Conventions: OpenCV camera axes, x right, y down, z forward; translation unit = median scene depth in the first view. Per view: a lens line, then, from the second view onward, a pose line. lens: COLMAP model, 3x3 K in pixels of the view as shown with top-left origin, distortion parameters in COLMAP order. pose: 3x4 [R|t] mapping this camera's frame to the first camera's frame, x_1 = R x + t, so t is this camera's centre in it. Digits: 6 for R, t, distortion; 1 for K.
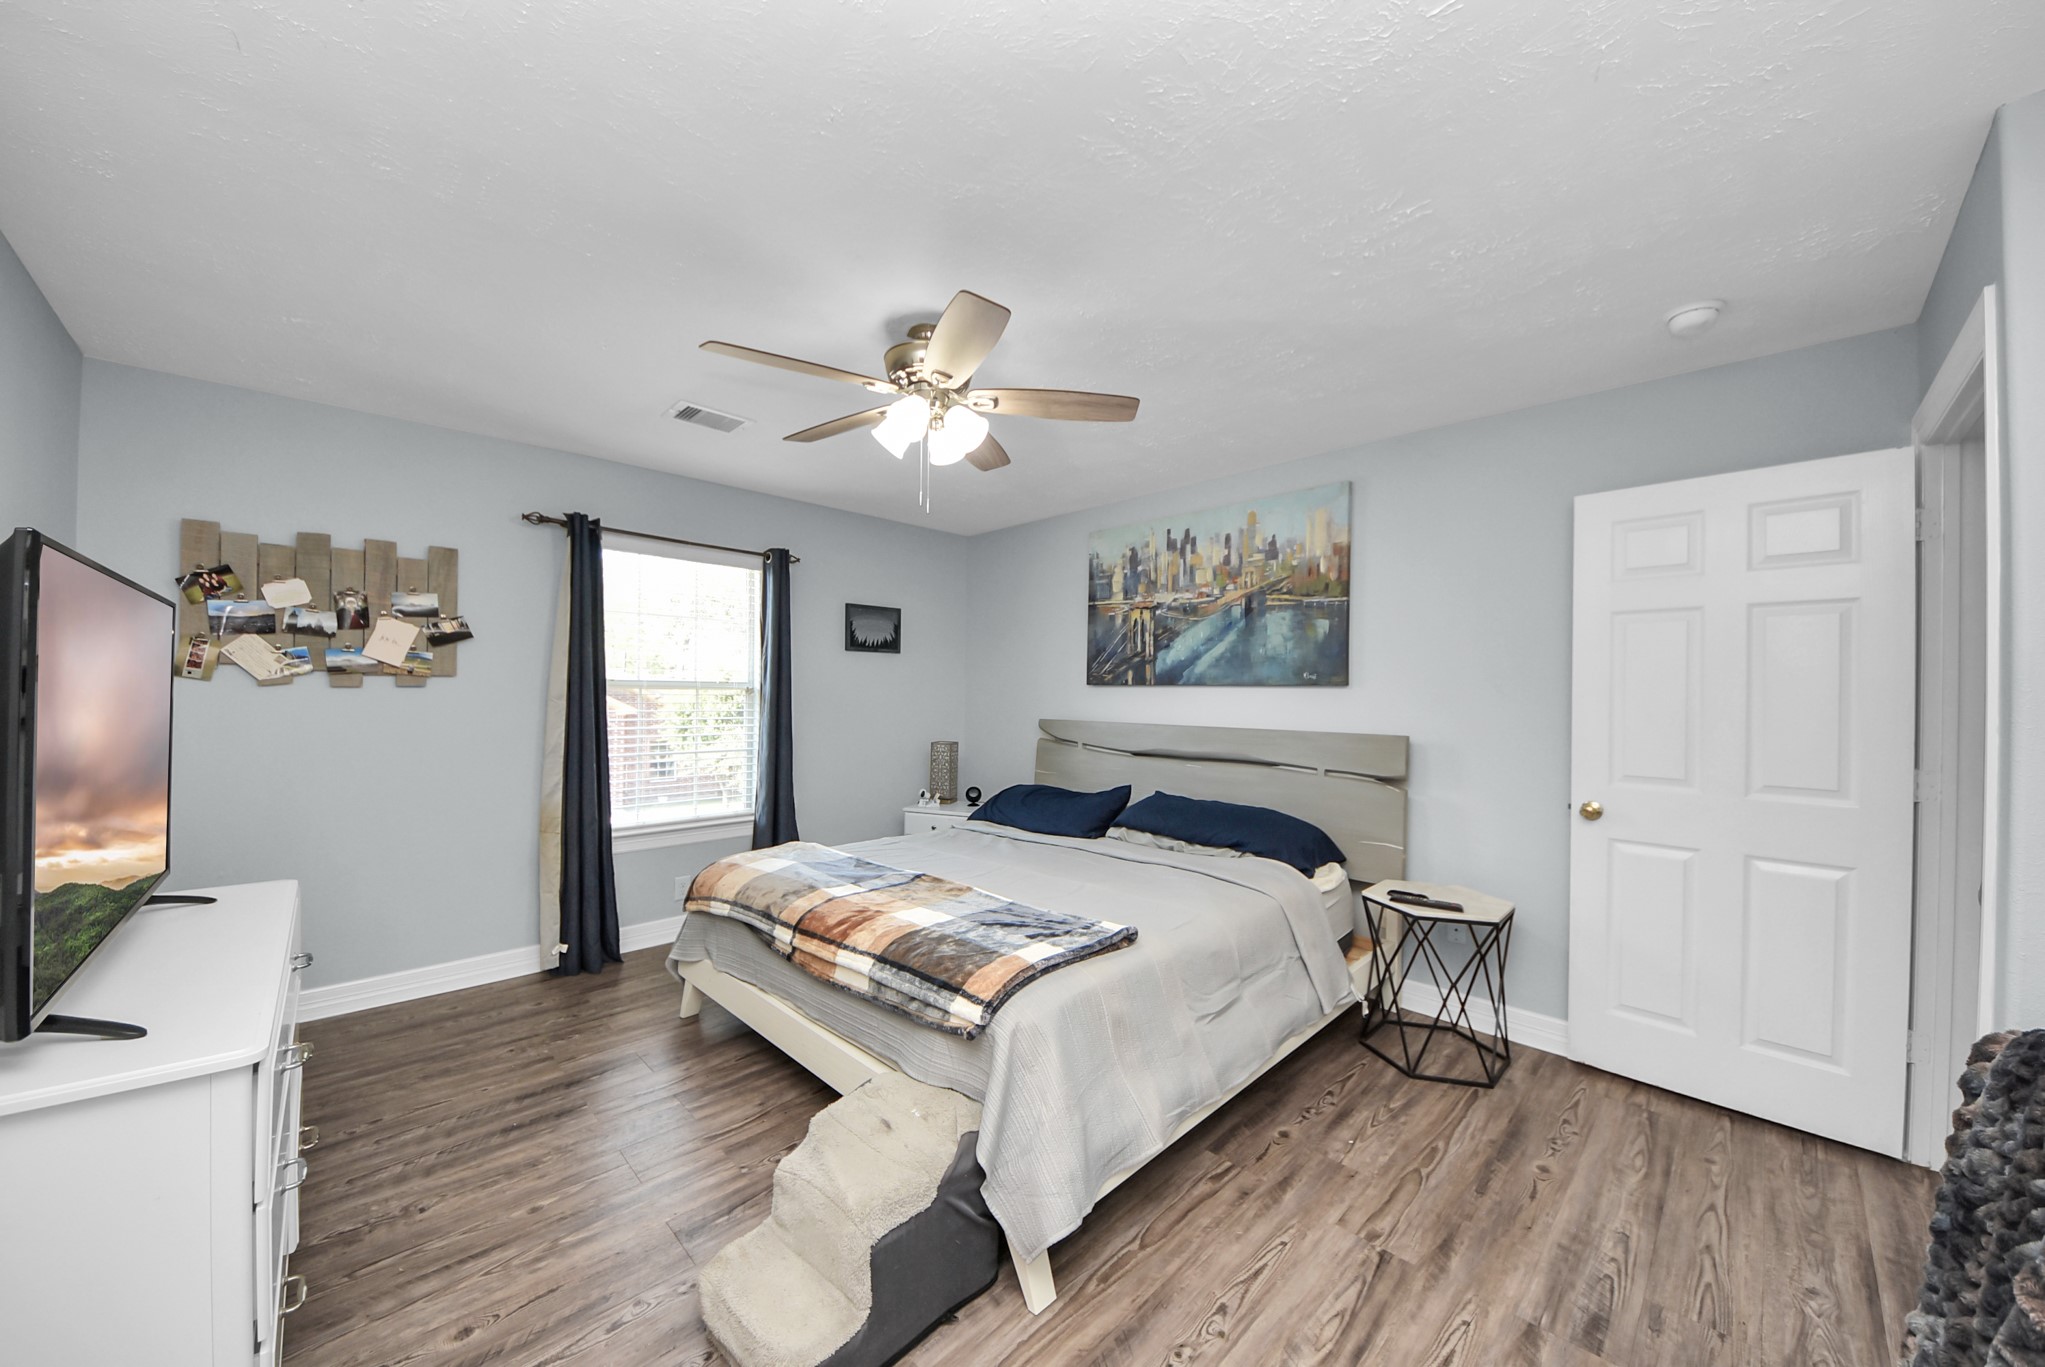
lens RADIAL K [[720.8, 0, 1030.0], [0, 720.8, 690.7], [0, 0, 1]] dist [0.053007, -0.030668]
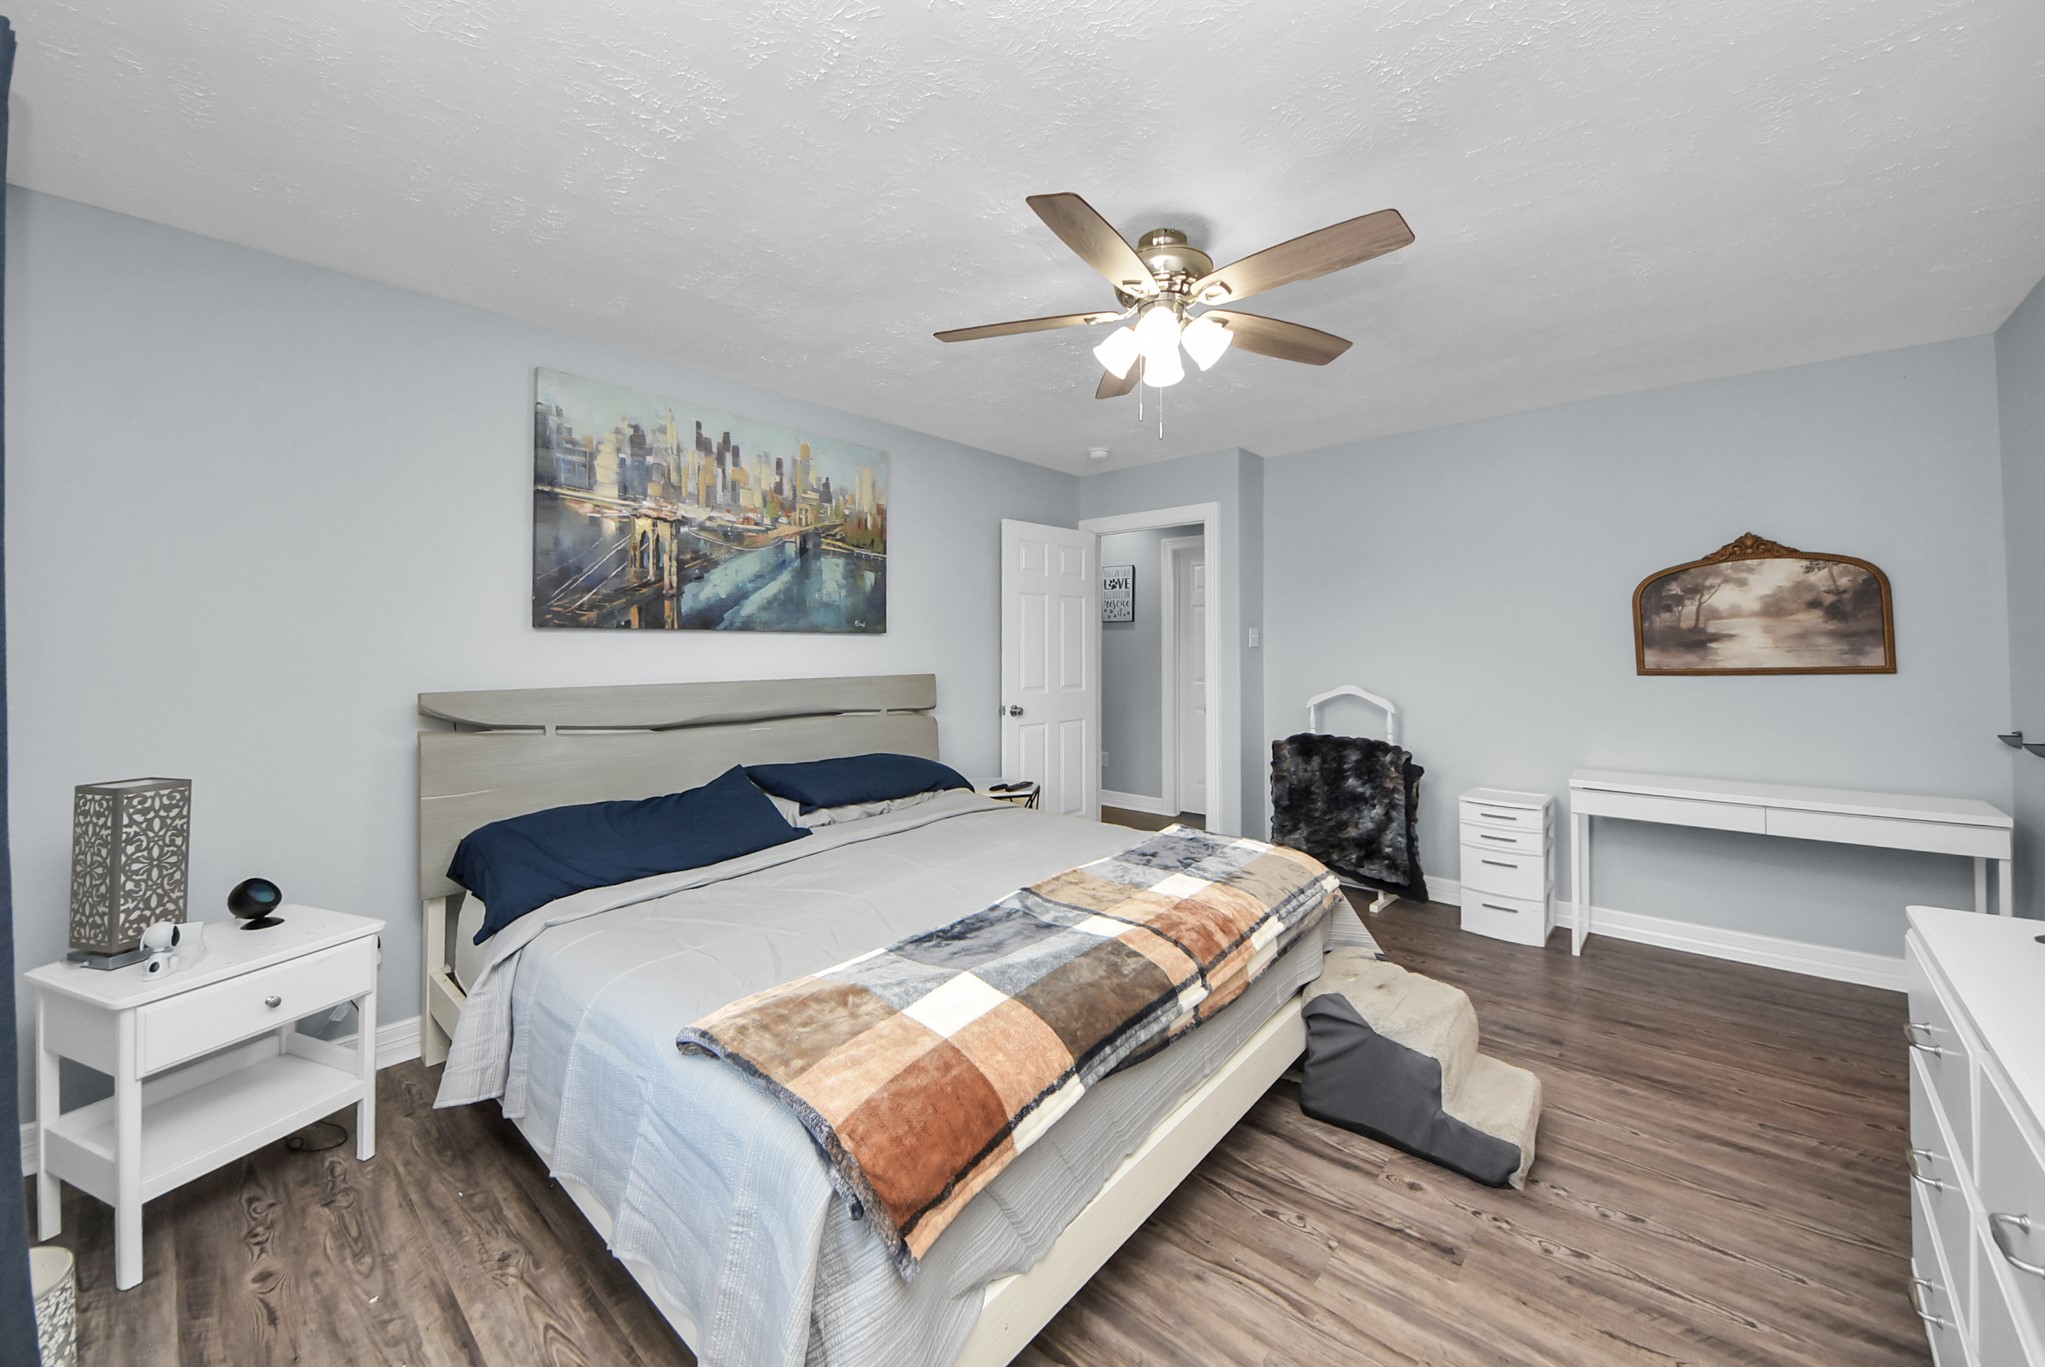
lens RADIAL K [[752.8, 0, 1013.5], [0, 752.8, 642.6], [0, 0, 1]] dist [0.041415, -0.022544]
pose [[-0.060861, -0.005268, 0.998132, -0.638755], [-0.003118, 0.999982, 0.005088, 0.000481], [-0.998141, -0.002803, -0.060876, 0.750545]]
